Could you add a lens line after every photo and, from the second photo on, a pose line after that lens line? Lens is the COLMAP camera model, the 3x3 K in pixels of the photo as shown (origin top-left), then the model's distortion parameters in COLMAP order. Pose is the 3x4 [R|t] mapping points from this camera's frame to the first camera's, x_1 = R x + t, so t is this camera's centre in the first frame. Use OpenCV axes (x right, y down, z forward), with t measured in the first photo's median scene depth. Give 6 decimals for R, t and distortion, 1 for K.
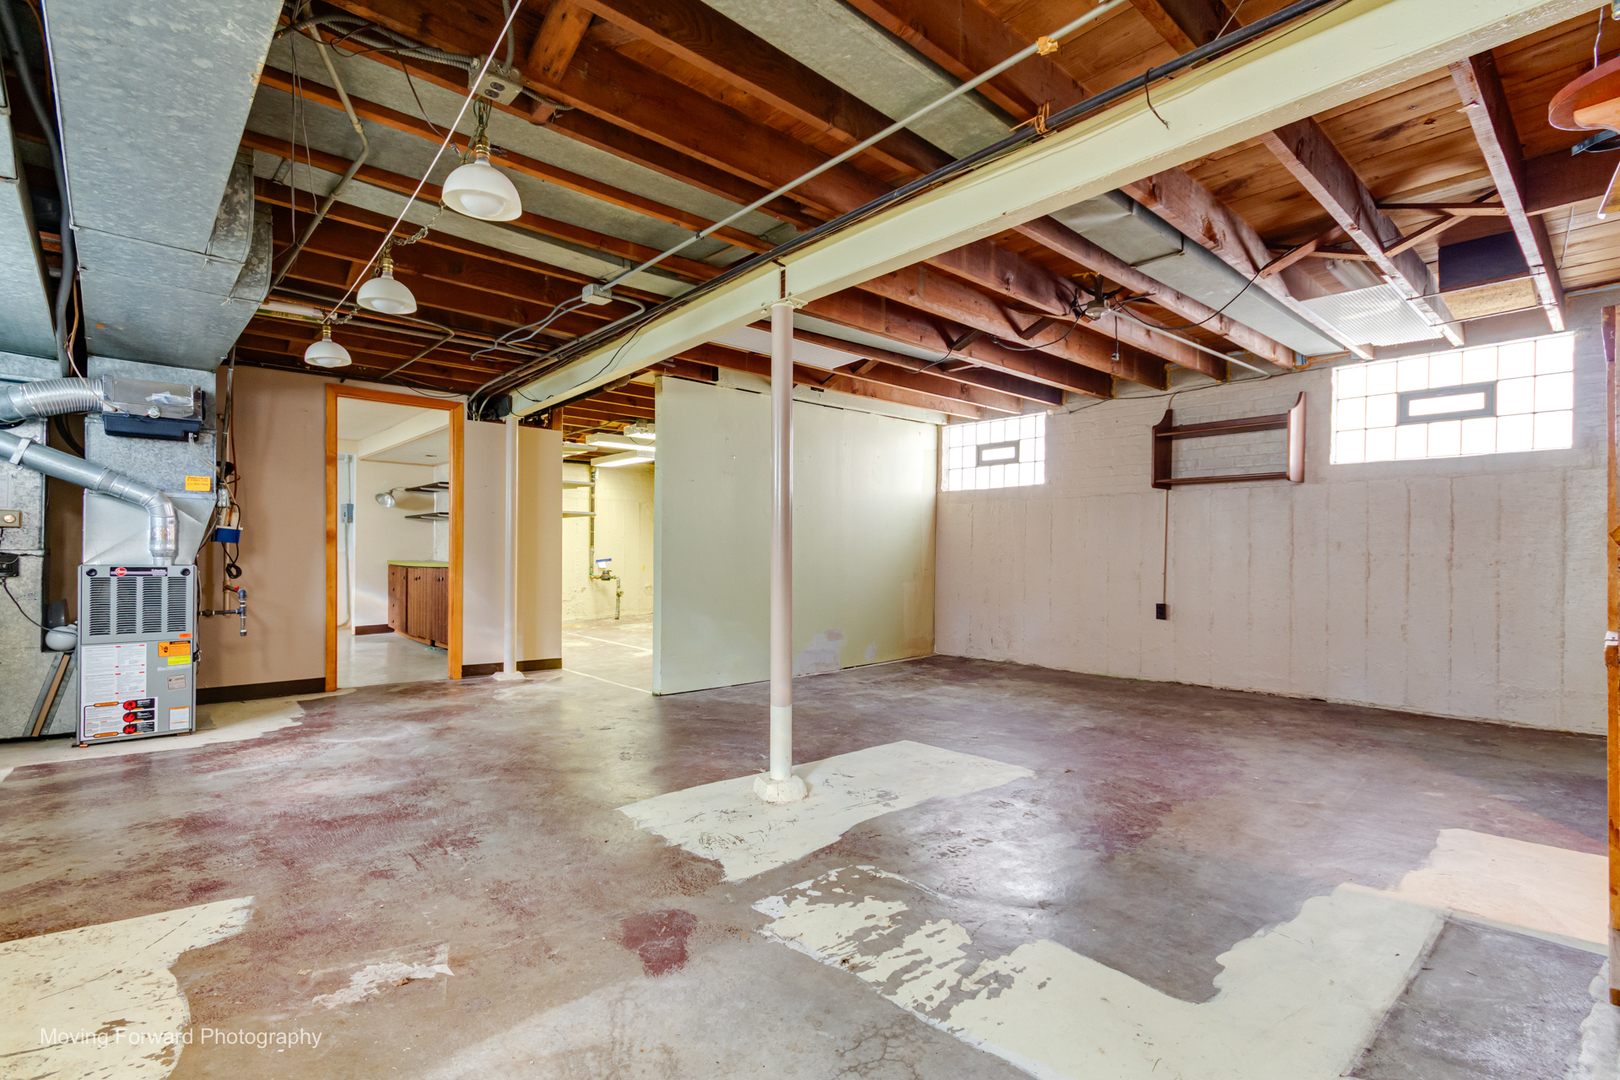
lens RADIAL K [[757.1, 0, 802.4], [0, 757.1, 543.0], [0, 0, 1]] dist [0.007177, -0.000255]
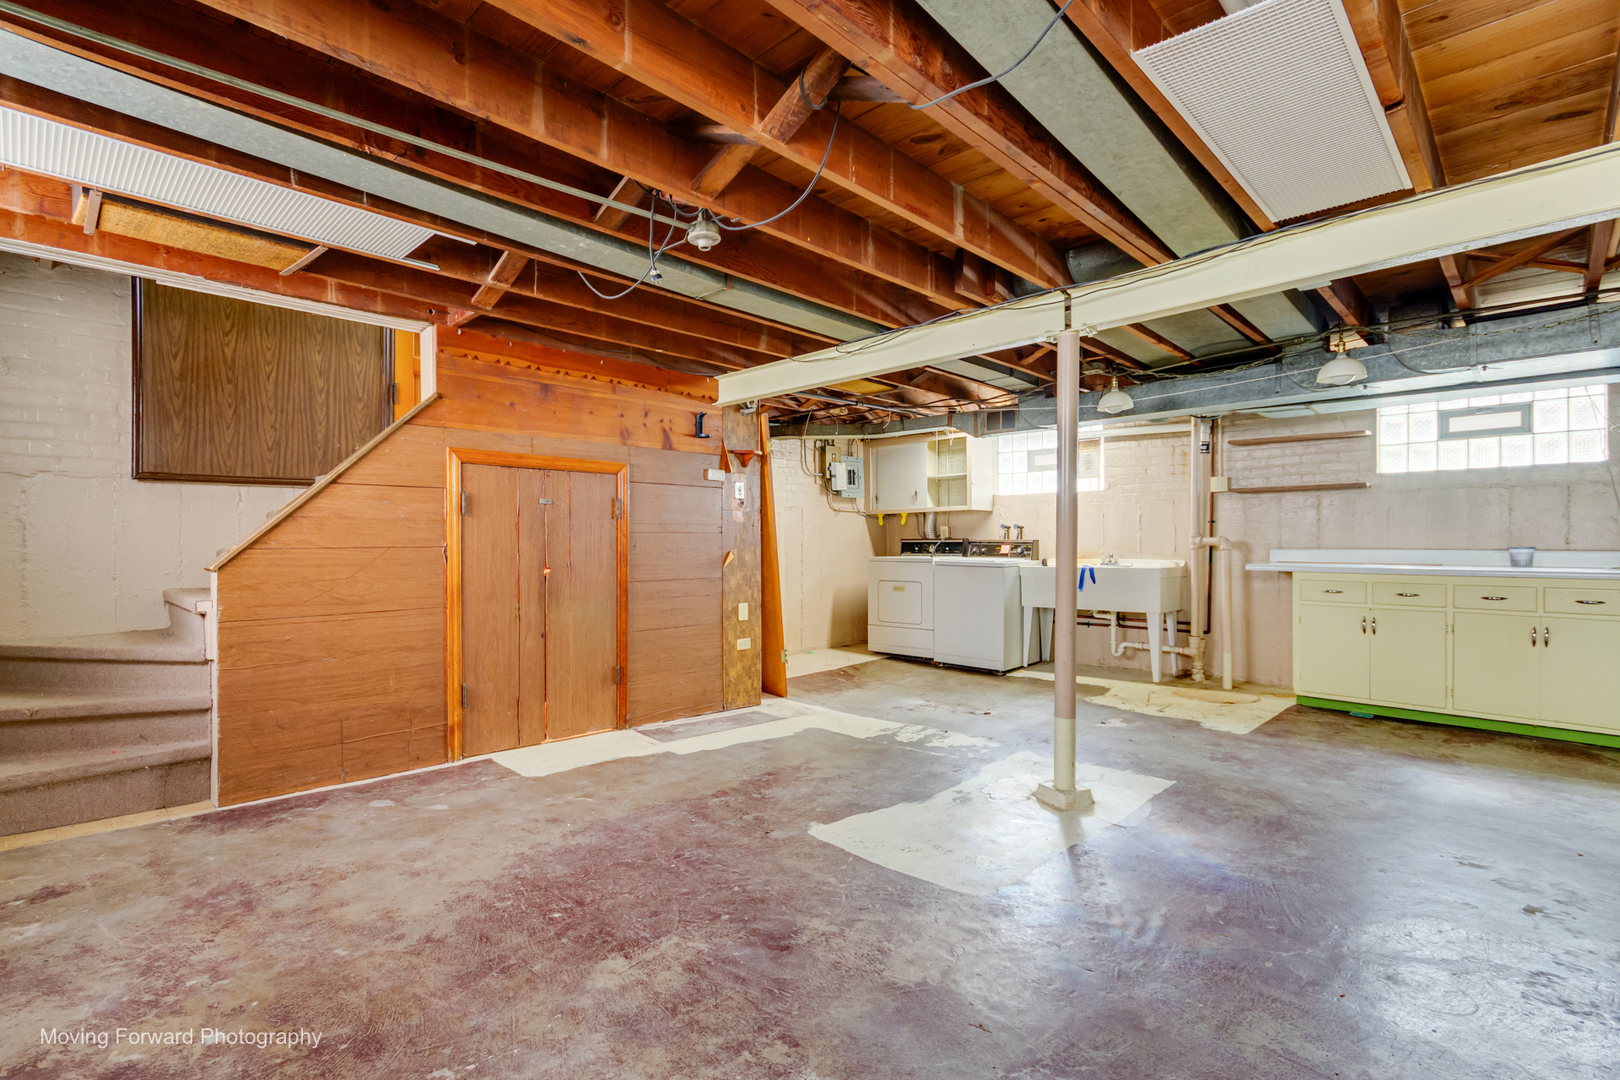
lens RADIAL K [[757.1, 0, 802.4], [0, 757.1, 543.0], [0, 0, 1]] dist [0.007177, -0.000255]
pose [[-0.997884, -0.004468, -0.064866, 0.502745], [-0.003672, 0.999917, -0.012379, -0.018380], [0.064916, -0.012115, -0.997817, 2.524811]]
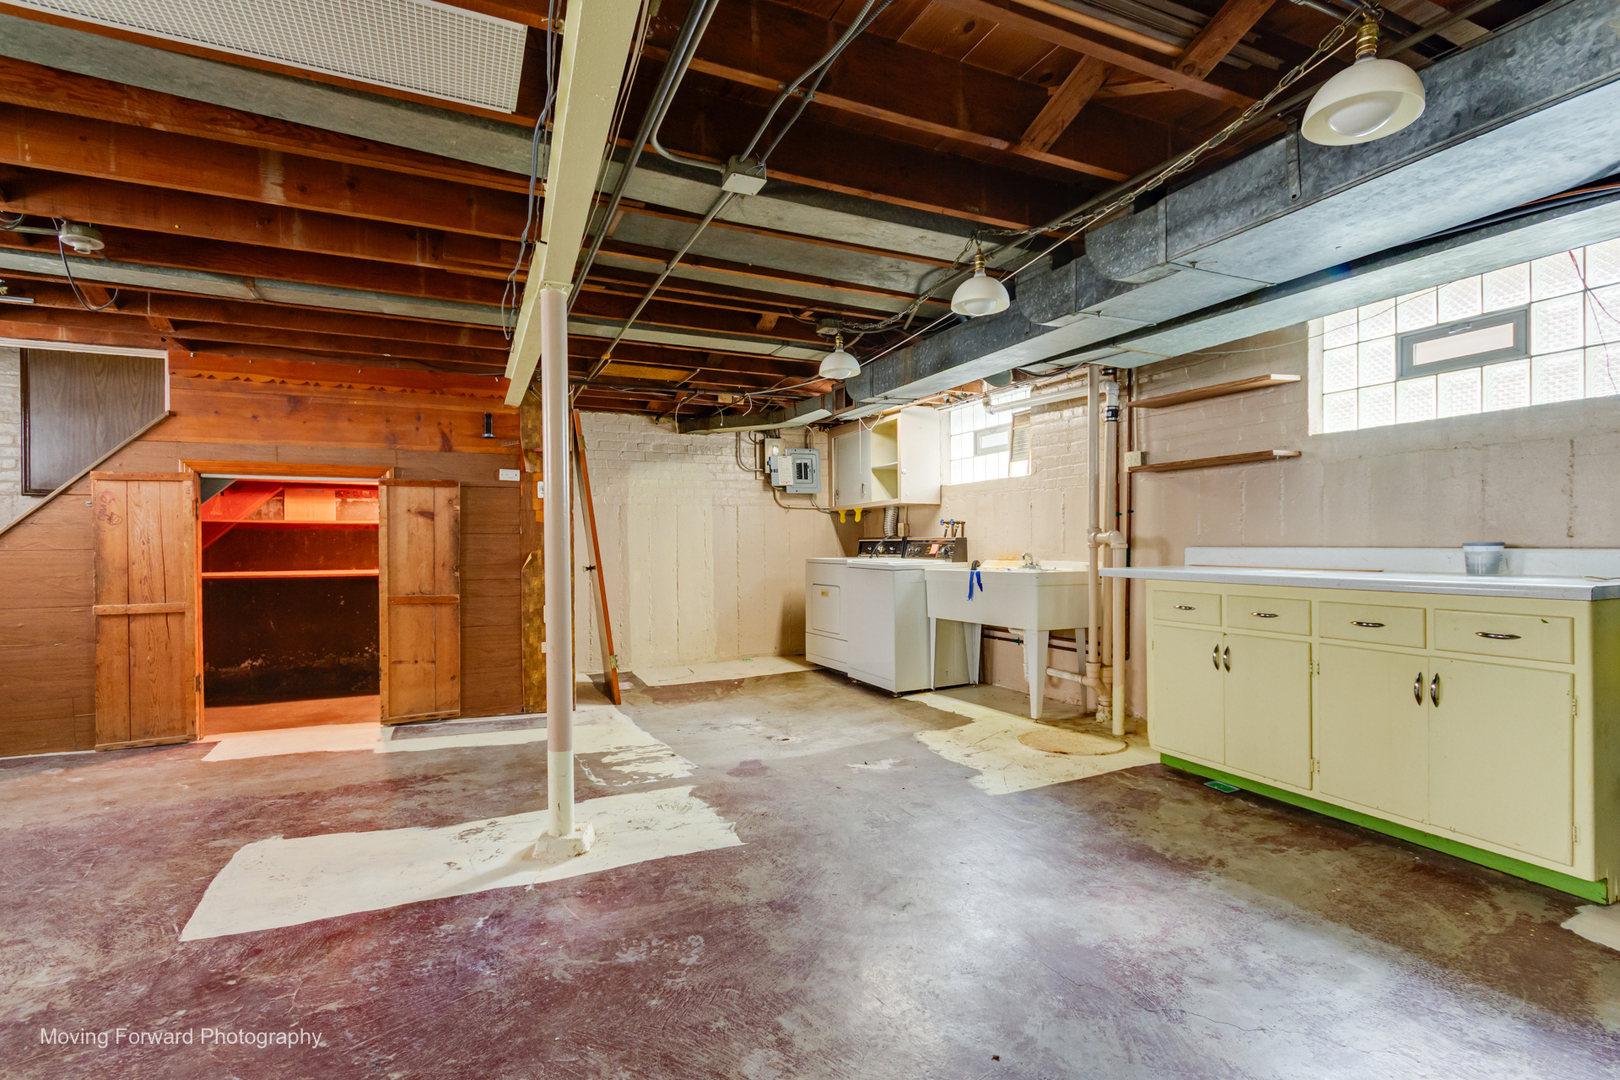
lens RADIAL K [[764.9, 0, 803.2], [0, 764.9, 543.8], [0, 0, 1]] dist [0.009586, 0.000376]
pose [[-0.955300, 0.001020, 0.295635, -0.697325], [-0.002527, 0.999929, -0.011613, -0.020091], [-0.295626, -0.011841, -0.955230, 2.205574]]
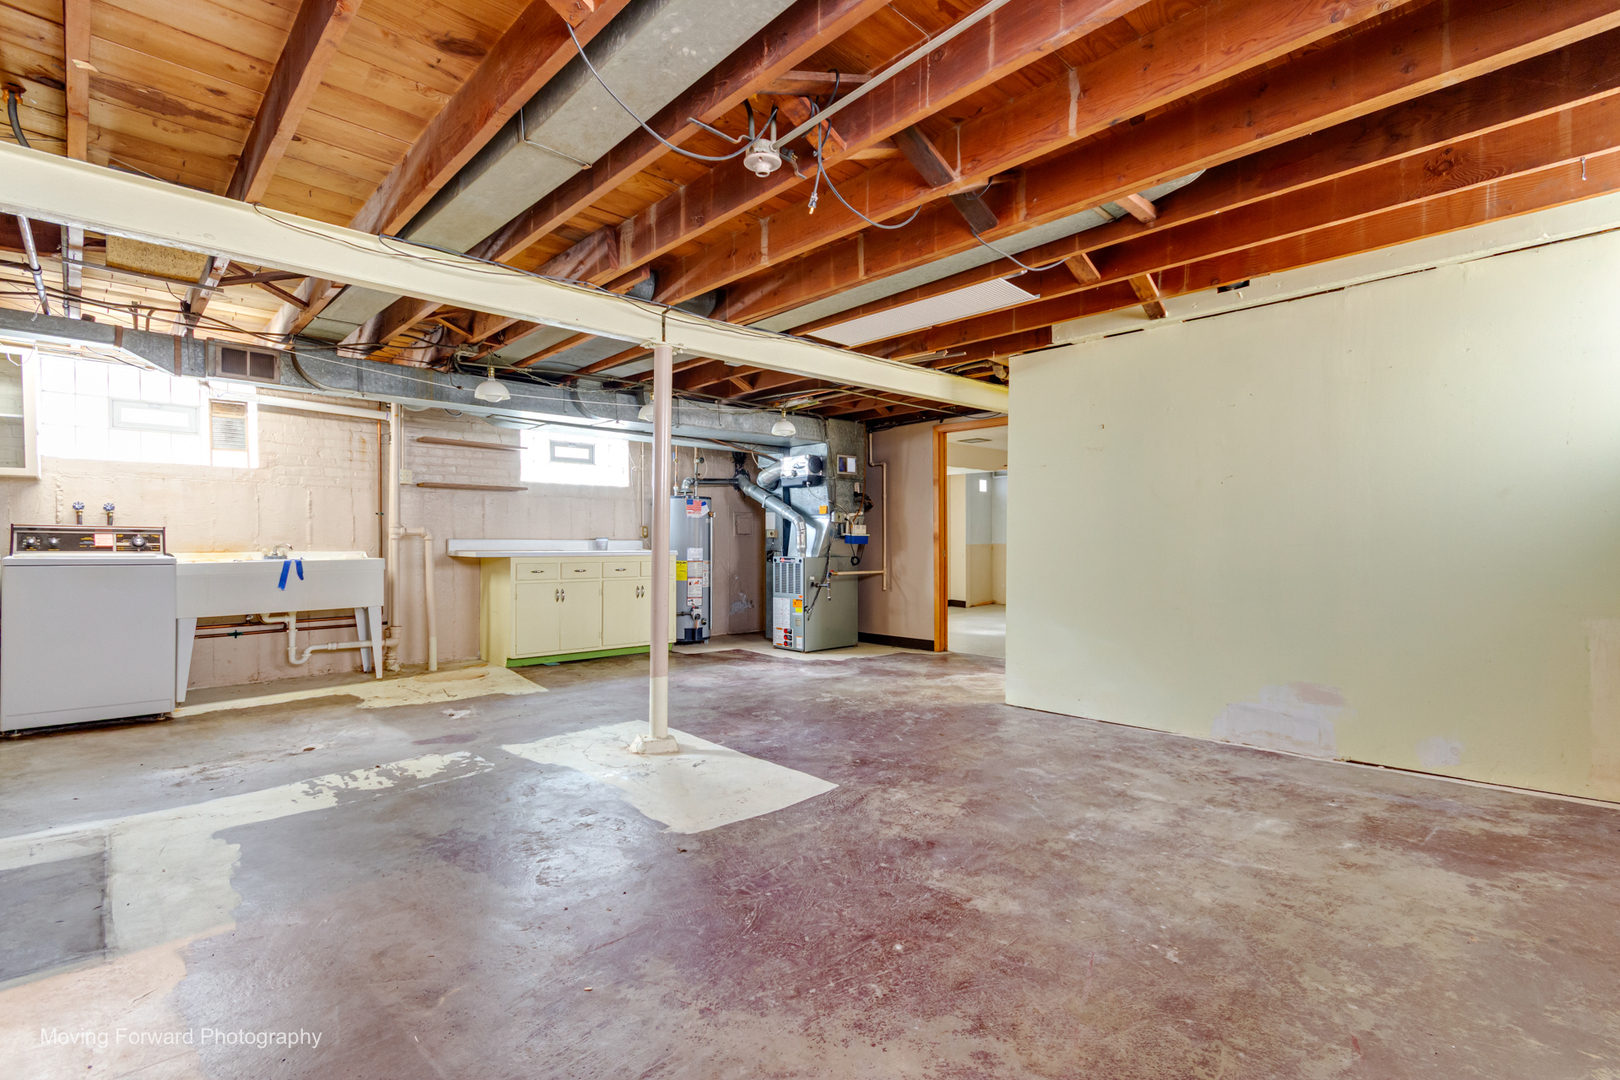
lens RADIAL K [[751.3, 0, 812.8], [0, 751.3, 544.9], [0, 0, 1]] dist [0.003993, 0.001078]
pose [[0.040173, -0.005554, -0.999177, 1.475452], [0.015506, 0.999868, -0.004935, 0.014655], [0.999072, -0.015295, 0.040254, 1.497923]]
